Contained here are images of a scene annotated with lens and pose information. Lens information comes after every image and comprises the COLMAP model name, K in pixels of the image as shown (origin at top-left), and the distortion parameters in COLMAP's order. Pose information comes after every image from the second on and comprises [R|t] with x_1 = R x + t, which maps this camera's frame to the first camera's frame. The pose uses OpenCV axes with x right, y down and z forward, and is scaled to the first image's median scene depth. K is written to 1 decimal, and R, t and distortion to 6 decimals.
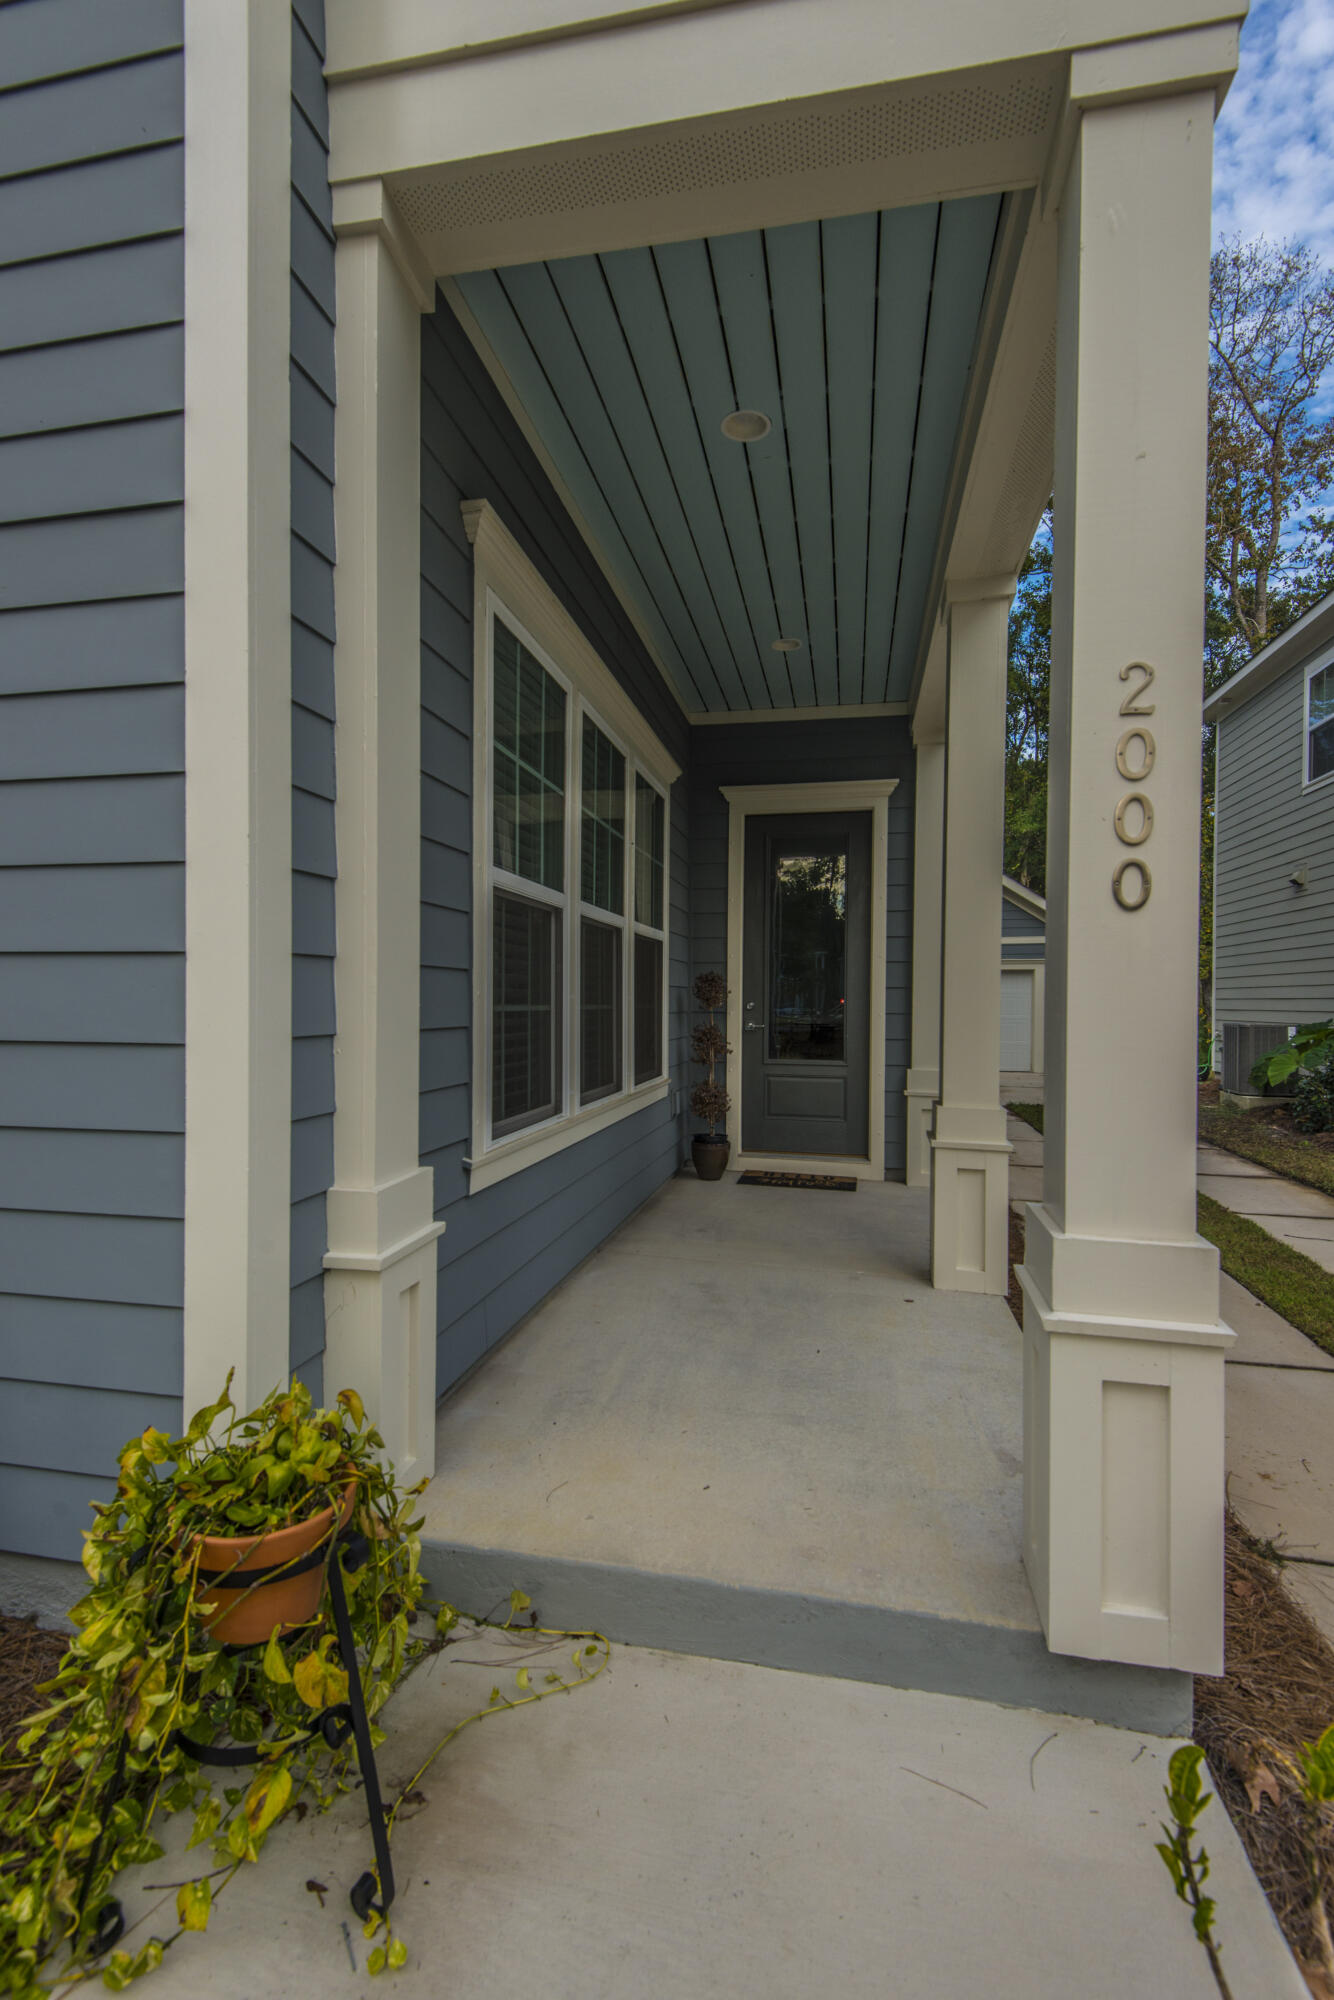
lens RADIAL K [[901.1, 0, 667.0], [0, 901.1, 1000.0], [0, 0, 1]] dist [0.026371, -0.013525]
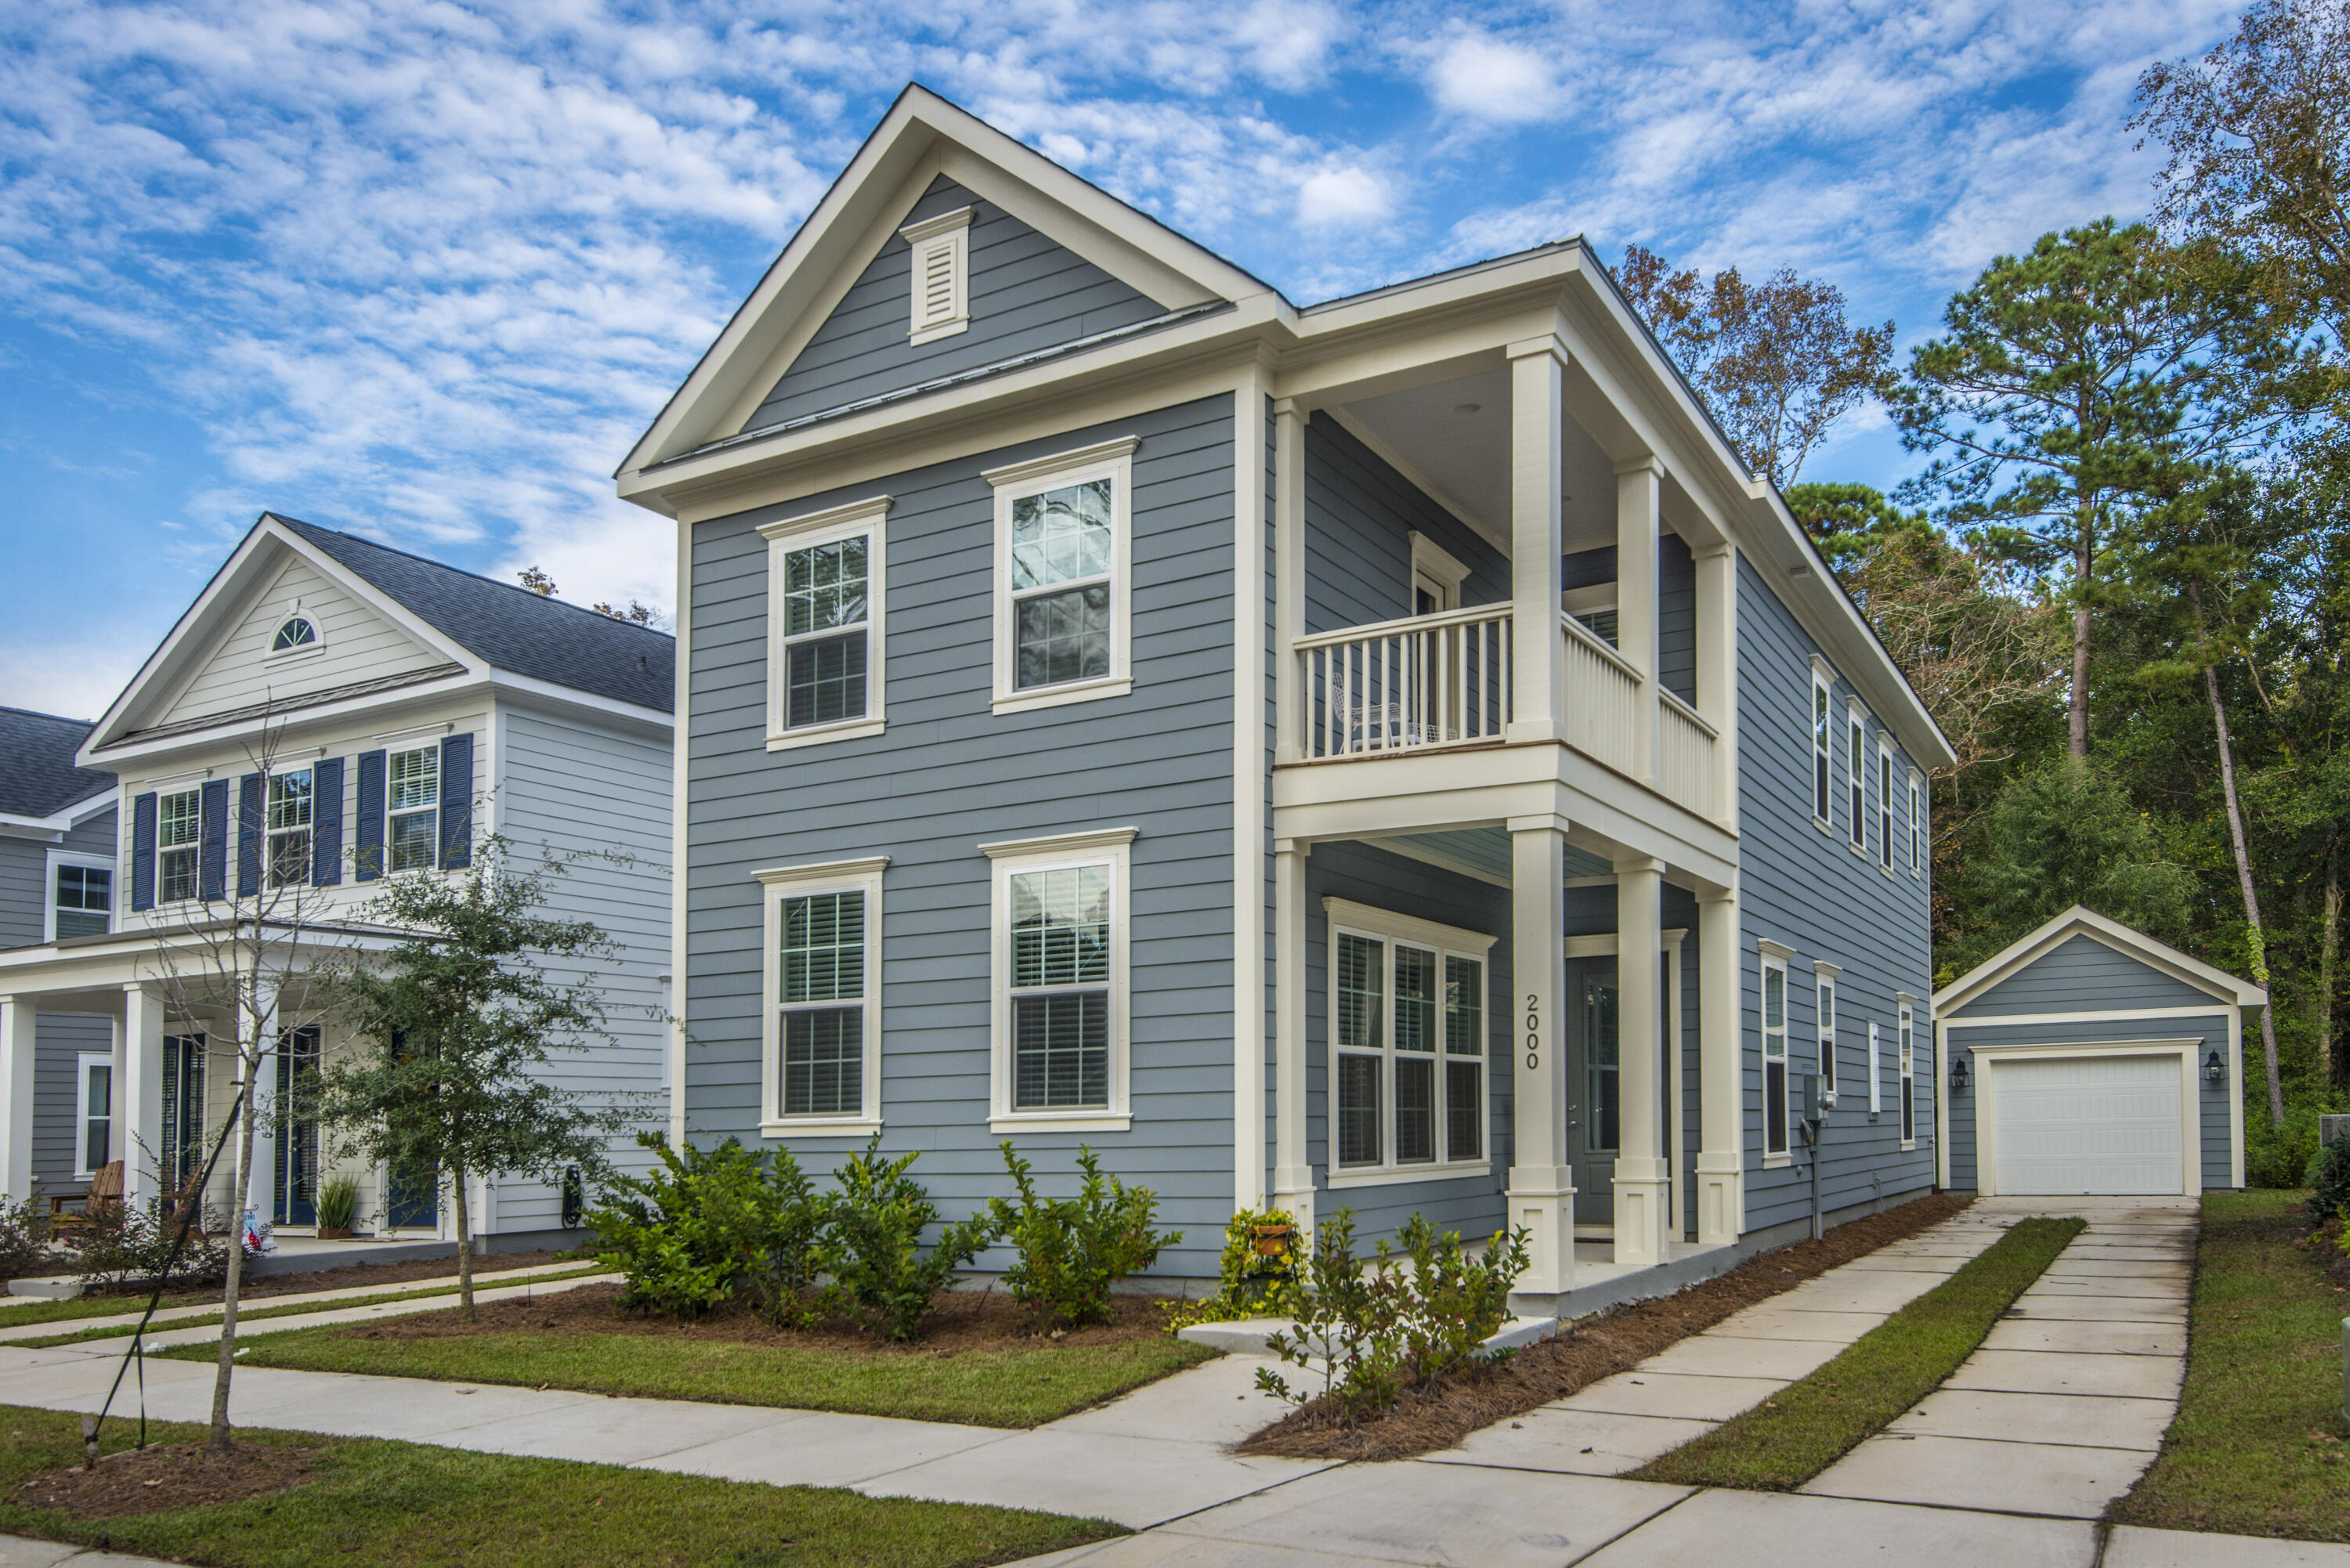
lens RADIAL K [[1797.0, 0, 1175.0], [0, 1797.0, 784.0], [0, 0, 1]] dist [-0.114905, -0.000491]
pose [[0.934135, -0.060339, -0.351782, 1.055308], [-0.004230, 0.983666, -0.179954, 0.018220], [0.356894, 0.169590, 0.918622, -3.415319]]
